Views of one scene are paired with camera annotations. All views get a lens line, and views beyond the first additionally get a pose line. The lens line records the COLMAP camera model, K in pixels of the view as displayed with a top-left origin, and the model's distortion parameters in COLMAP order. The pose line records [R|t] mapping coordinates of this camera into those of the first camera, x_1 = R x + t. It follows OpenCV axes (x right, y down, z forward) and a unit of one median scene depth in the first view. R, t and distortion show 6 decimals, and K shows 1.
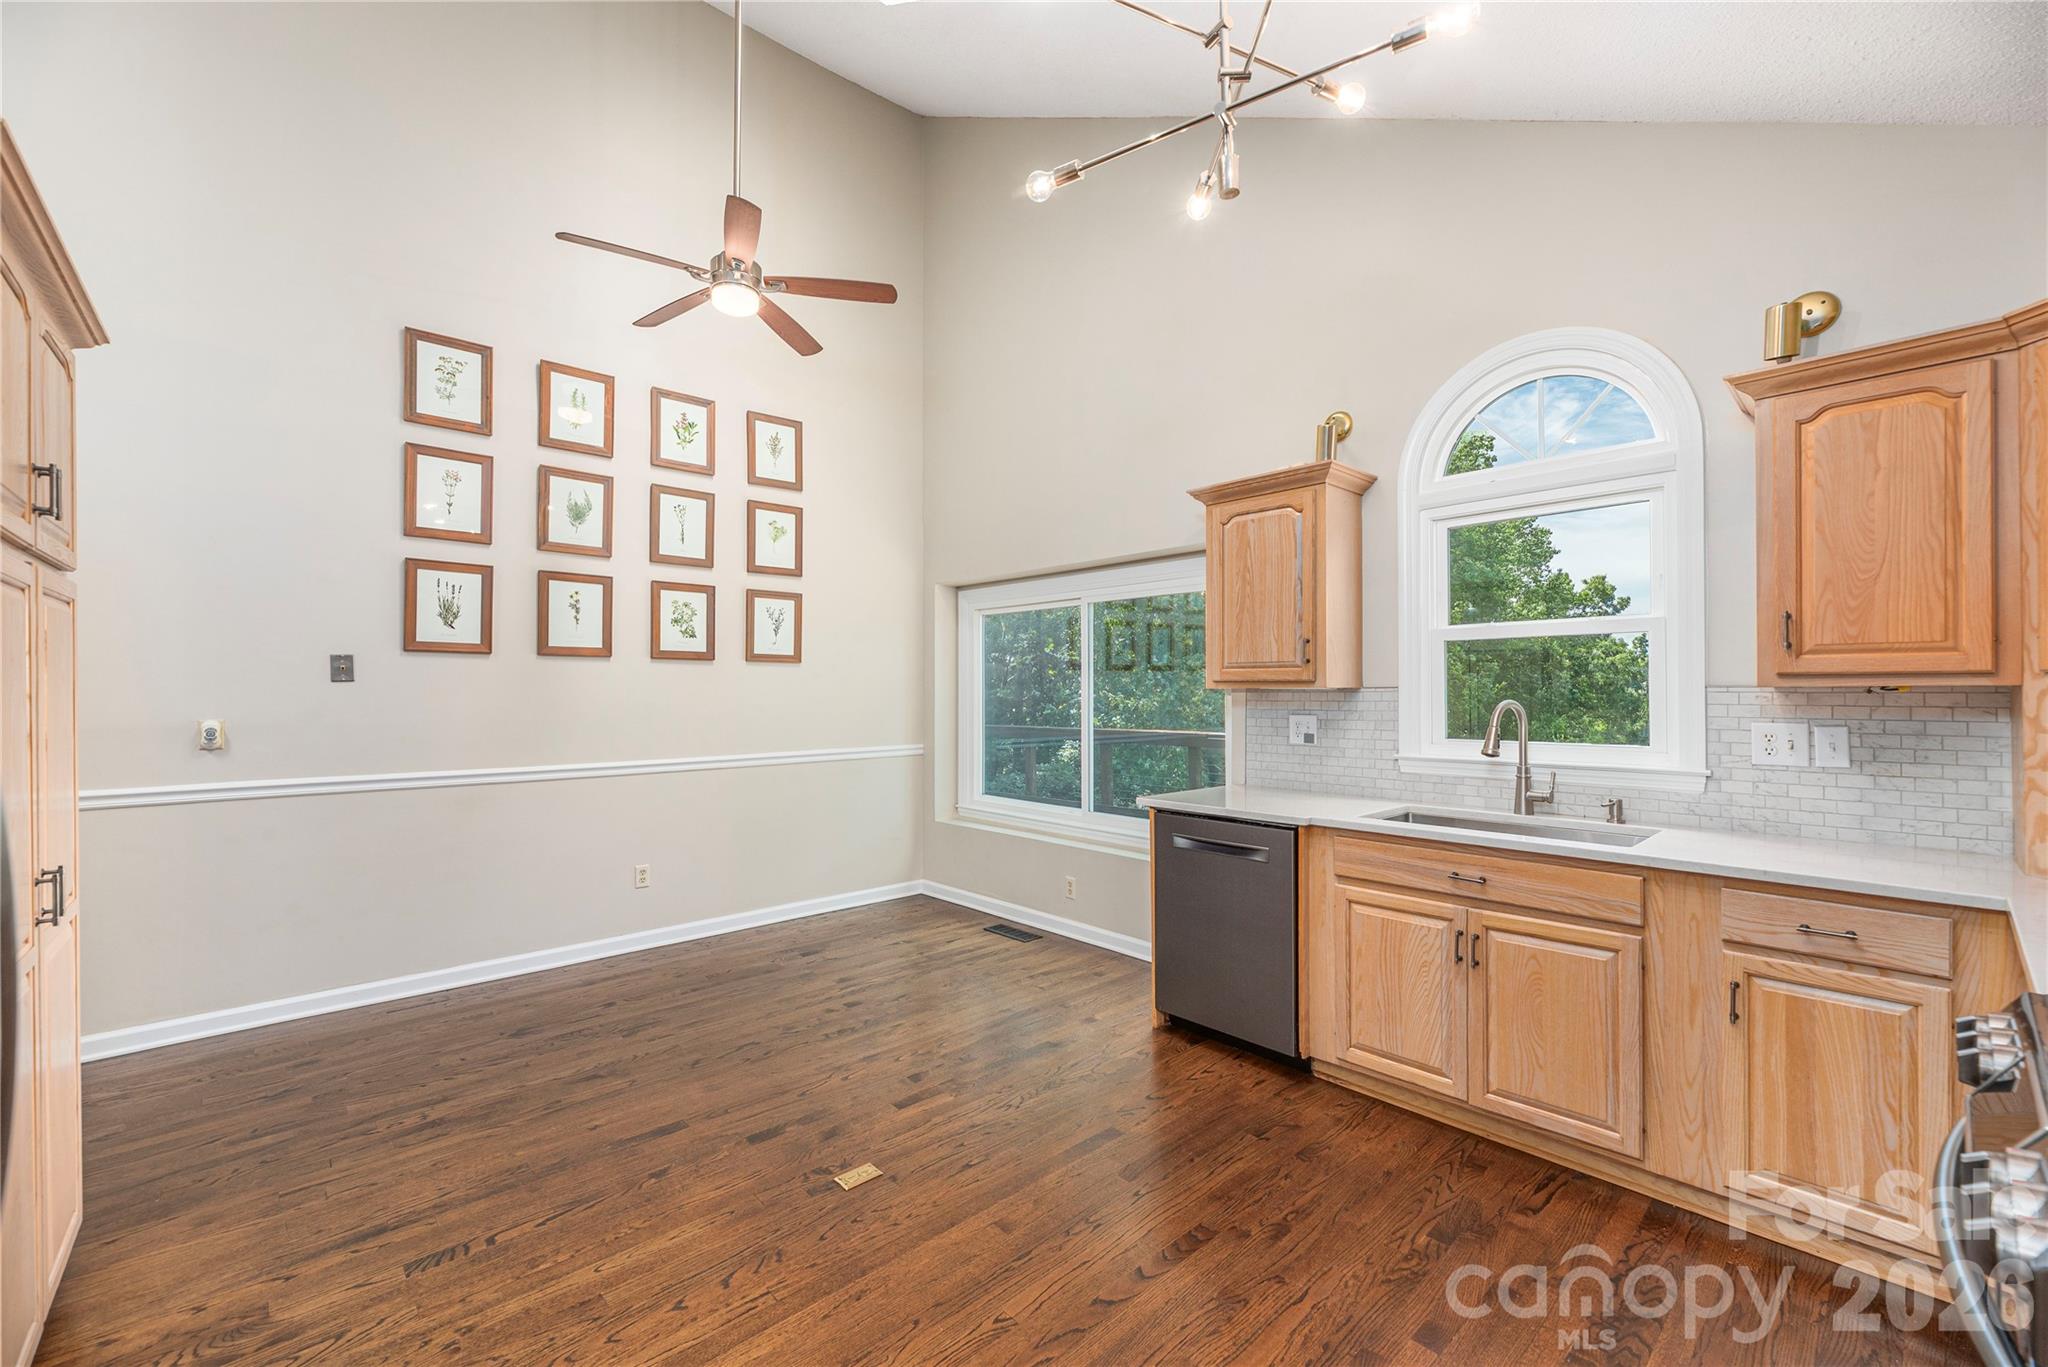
lens RADIAL K [[844.1, 0, 1025.9], [0, 844.1, 687.1], [0, 0, 1]] dist [-0.002307, 0.000128]
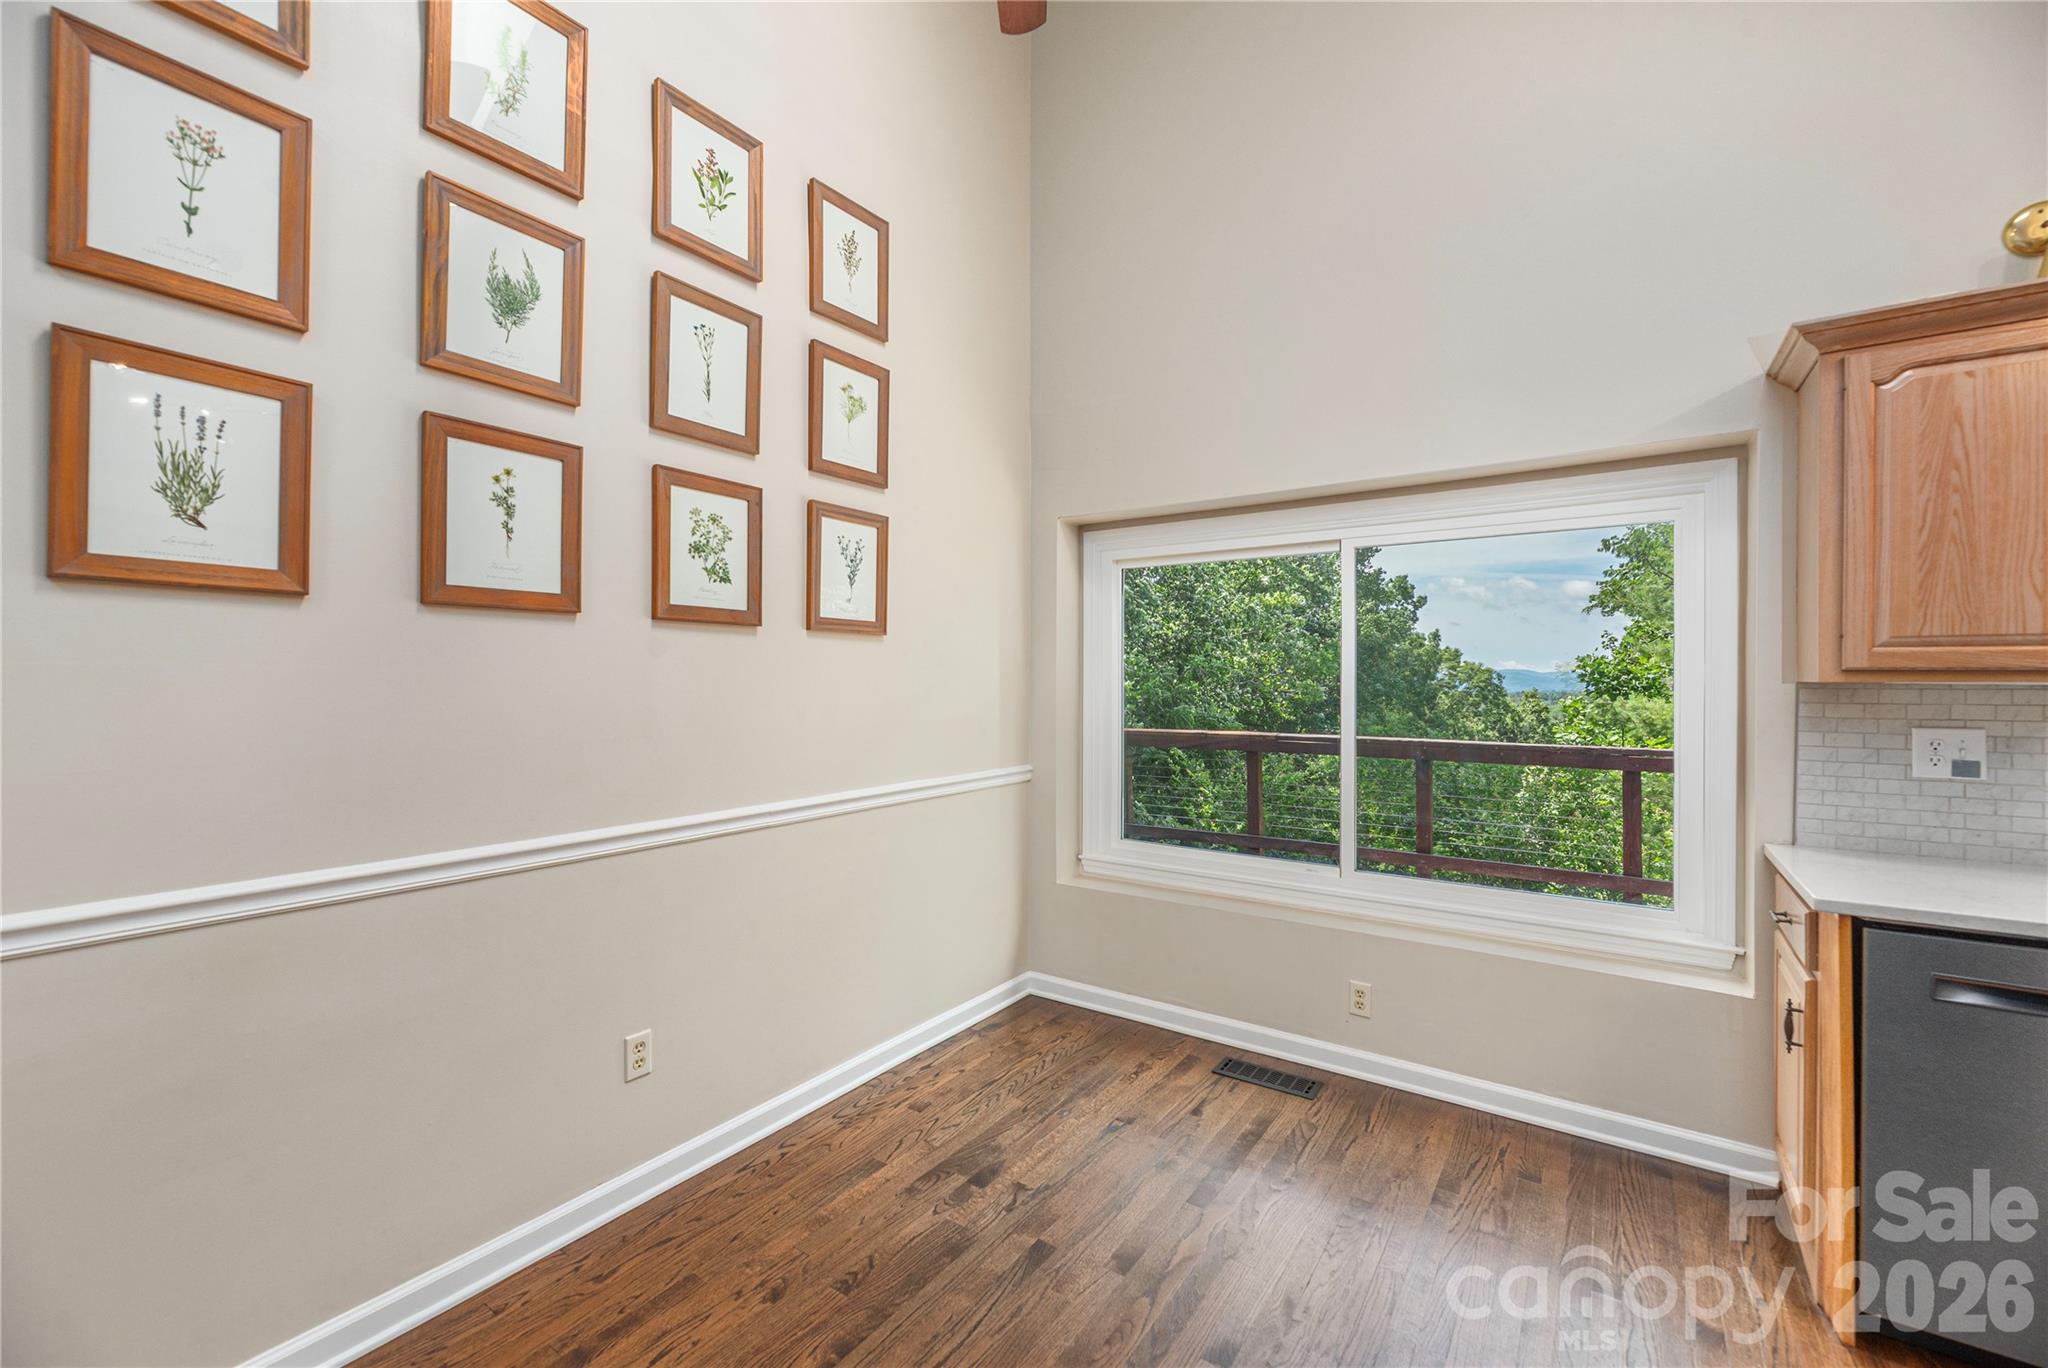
lens RADIAL K [[844.1, 0, 1027.5], [0, 844.1, 680.1], [0, 0, 1]] dist [-0.002307, 0.000128]
pose [[0.975566, 0.001951, 0.219698, -0.362685], [-0.002900, 0.999988, 0.003994, -0.000598], [-0.219688, -0.004533, 0.975560, 0.495179]]
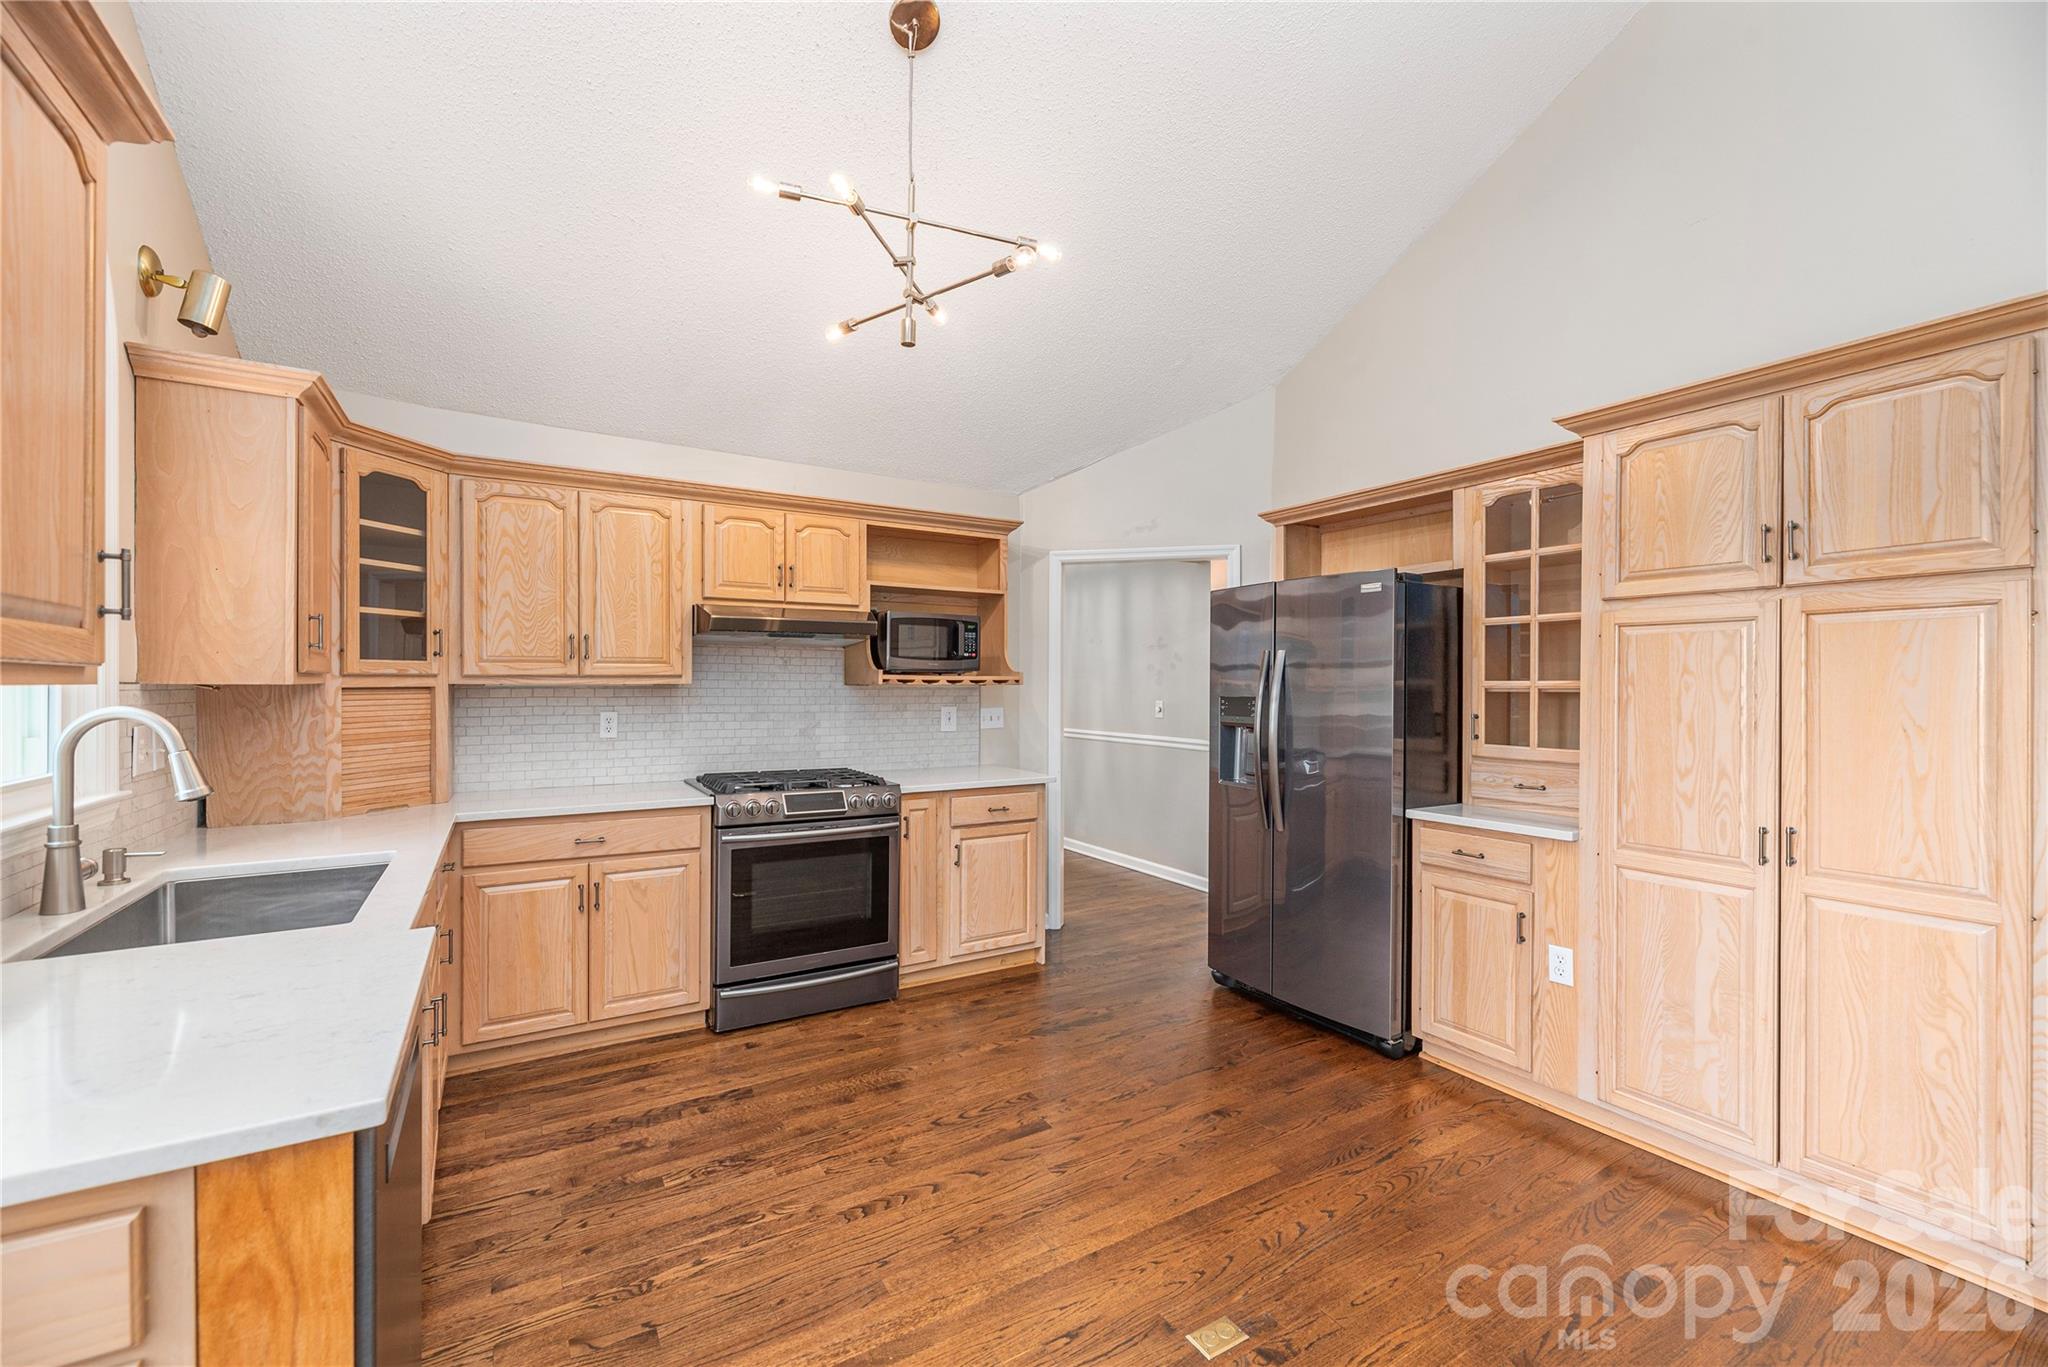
lens RADIAL K [[844.1, 0, 1032.8], [0, 844.1, 687.5], [0, 0, 1]] dist [-0.002307, 0.000128]
pose [[-0.983501, -0.001614, 0.180894, -0.097015], [-0.001295, 0.999997, 0.001881, 0.000218], [-0.180897, 0.001616, -0.983501, 1.000225]]
